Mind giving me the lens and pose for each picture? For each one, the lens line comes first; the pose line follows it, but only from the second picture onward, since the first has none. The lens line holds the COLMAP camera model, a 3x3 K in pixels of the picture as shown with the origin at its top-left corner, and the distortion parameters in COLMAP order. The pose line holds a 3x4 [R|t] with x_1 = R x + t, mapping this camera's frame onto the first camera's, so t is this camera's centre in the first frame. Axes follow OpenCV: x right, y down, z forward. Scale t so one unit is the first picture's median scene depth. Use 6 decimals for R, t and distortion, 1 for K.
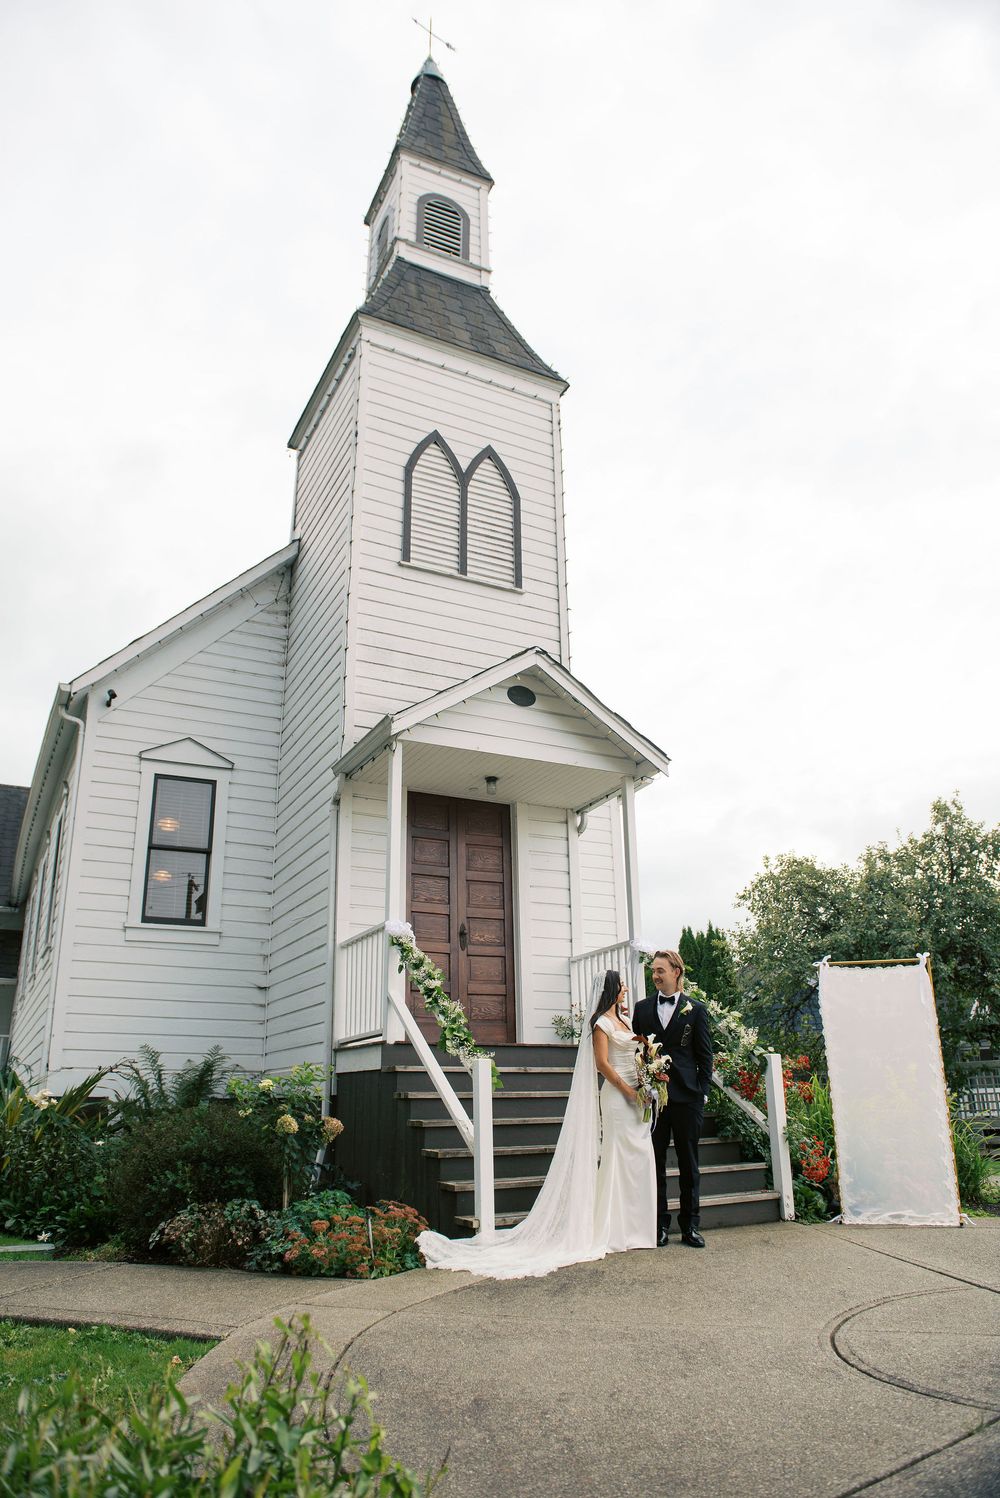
lens RADIAL K [[1020.1, 0, 507.8], [0, 1020.1, 784.5], [0, 0, 1]] dist [-0.052902, -0.000398]
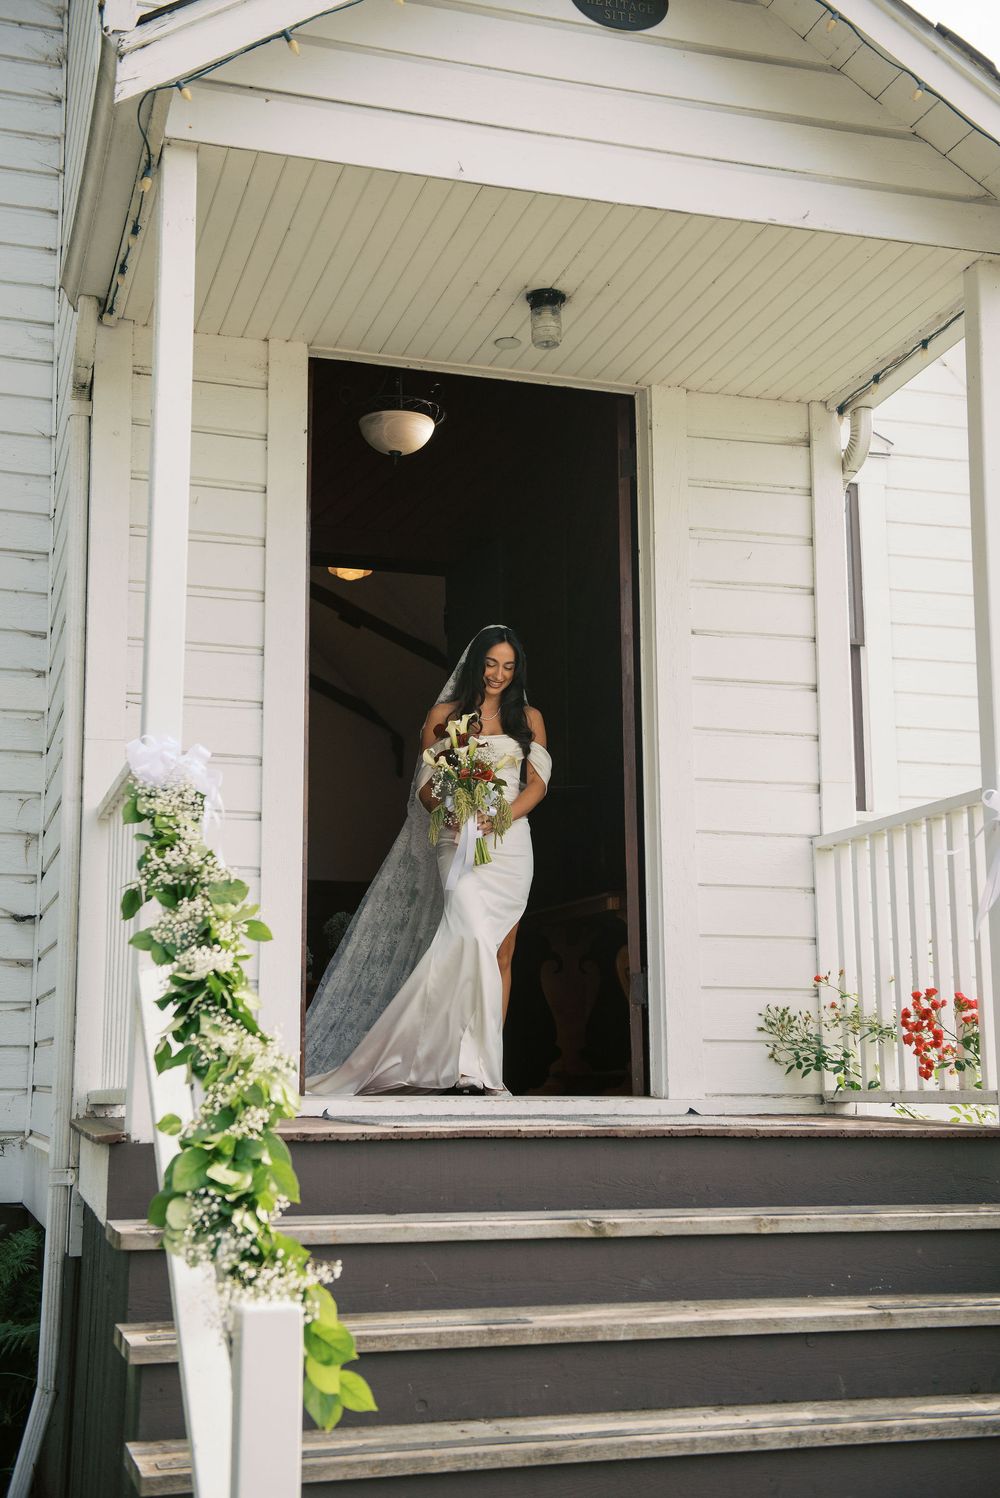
lens RADIAL K [[1862.6, 0, 491.3], [0, 1862.6, 775.9], [0, 0, 1]] dist [0.092348, -0.028925]
pose [[0.983161, -0.012593, -0.182306, 0.071039], [0.040335, 0.987973, 0.149276, 0.053005], [0.178233, -0.154115, 0.971844, 0.384995]]
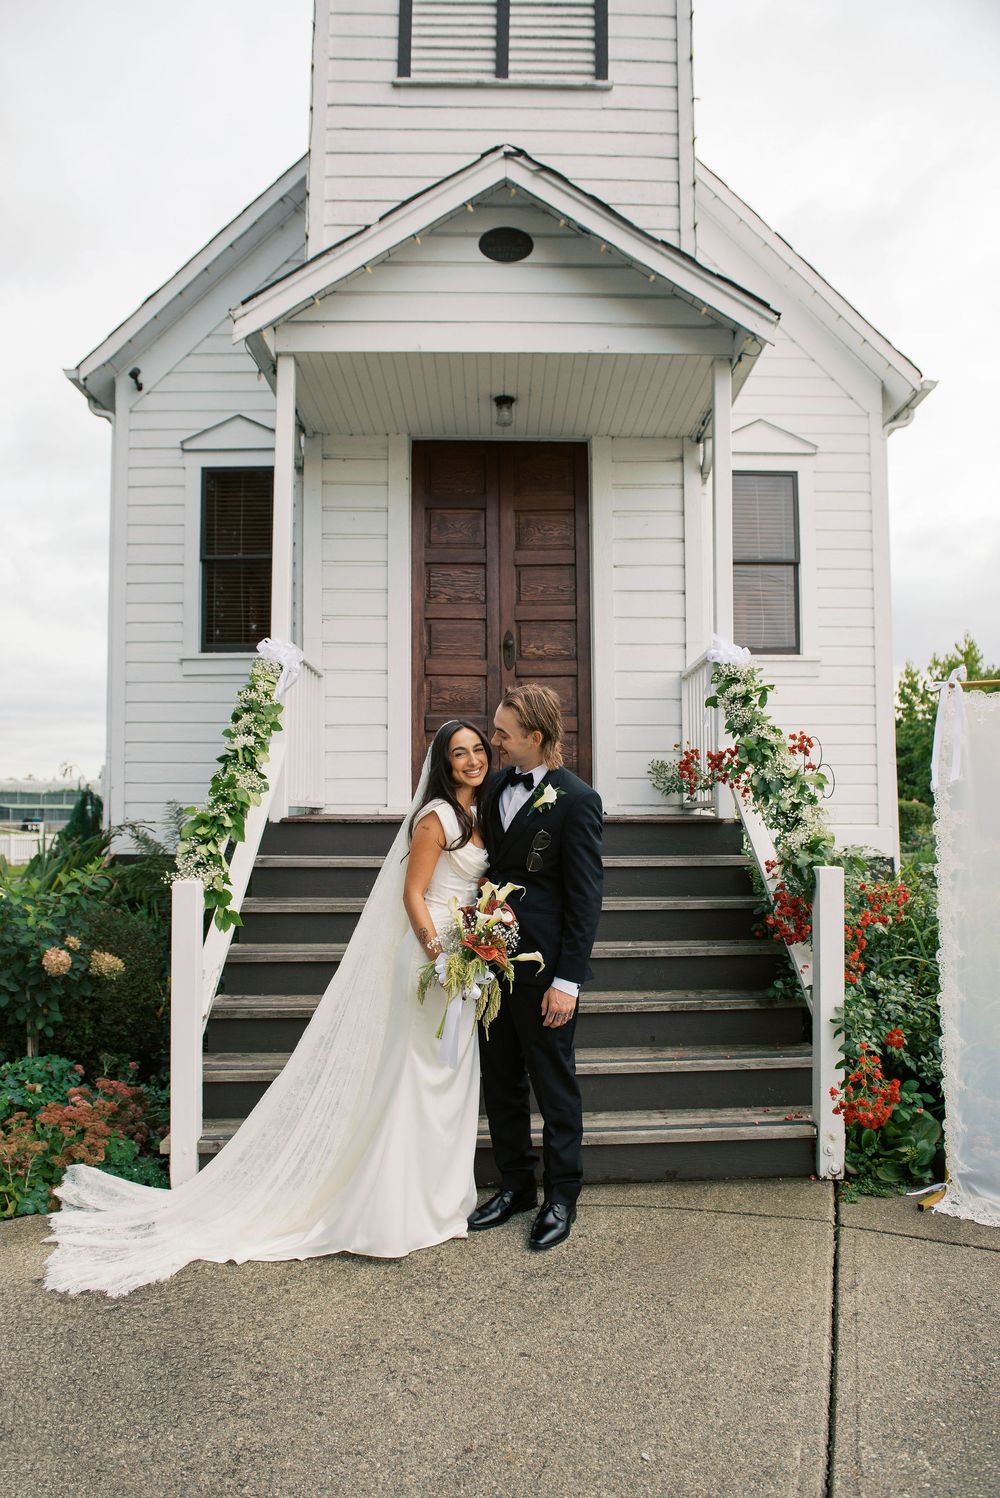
lens RADIAL K [[1020.1, 0, 507.8], [0, 1020.1, 784.5], [0, 0, 1]] dist [-0.052902, -0.000398]
pose [[0.898930, 0.006557, -0.438042, 0.254025], [0.121014, 0.957267, 0.262668, 0.055896], [0.421046, -0.289130, 0.859723, 0.383245]]
